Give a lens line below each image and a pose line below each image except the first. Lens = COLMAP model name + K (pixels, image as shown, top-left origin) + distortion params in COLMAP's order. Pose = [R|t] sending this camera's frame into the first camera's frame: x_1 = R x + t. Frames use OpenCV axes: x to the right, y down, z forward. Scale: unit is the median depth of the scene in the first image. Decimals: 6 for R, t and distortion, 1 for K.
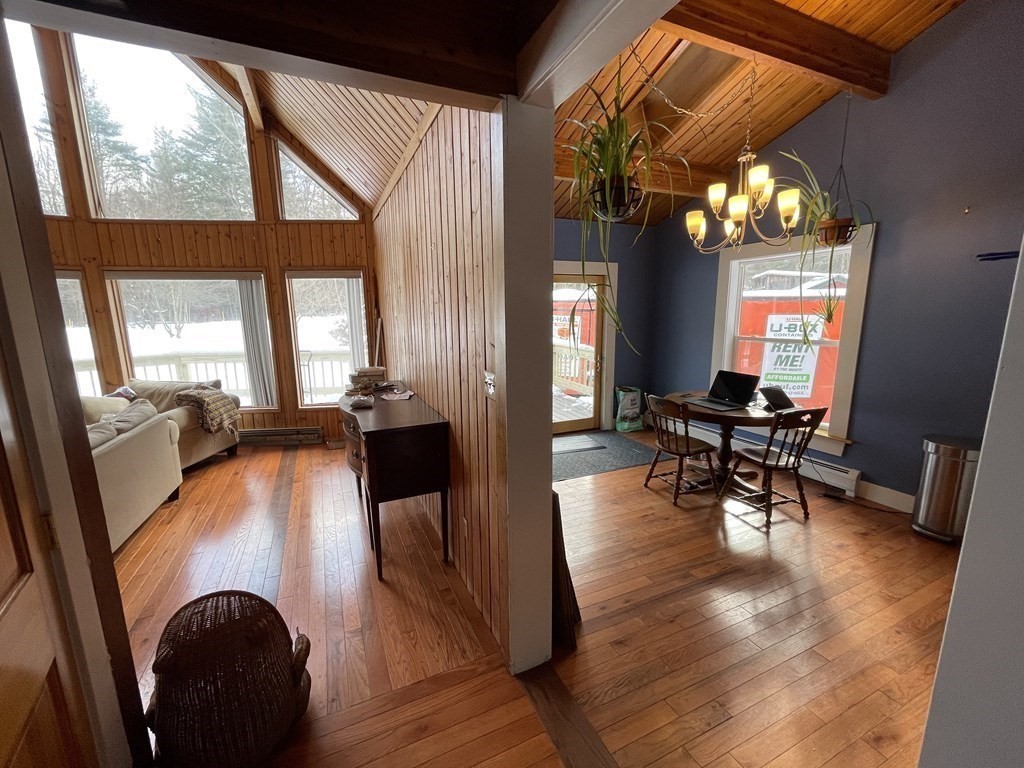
lens RADIAL K [[411.7, 0, 503.5], [0, 411.7, 388.5], [0, 0, 1]] dist [-0.003022, 0.000929]
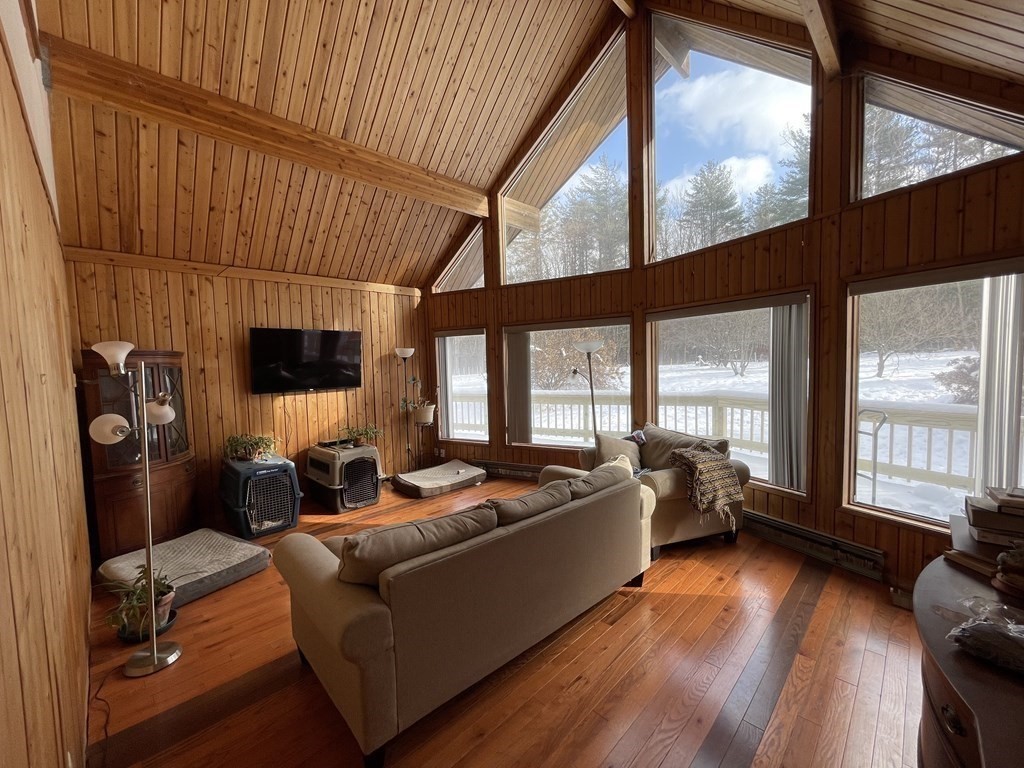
lens RADIAL K [[411.7, 0, 504.8], [0, 411.7, 385.9], [0, 0, 1]] dist [-0.003022, 0.000929]
pose [[0.352345, 0.058403, -0.934046, -0.132226], [-0.148288, 0.988927, 0.005897, -0.063975], [0.924047, 0.136430, 0.357104, 0.336158]]
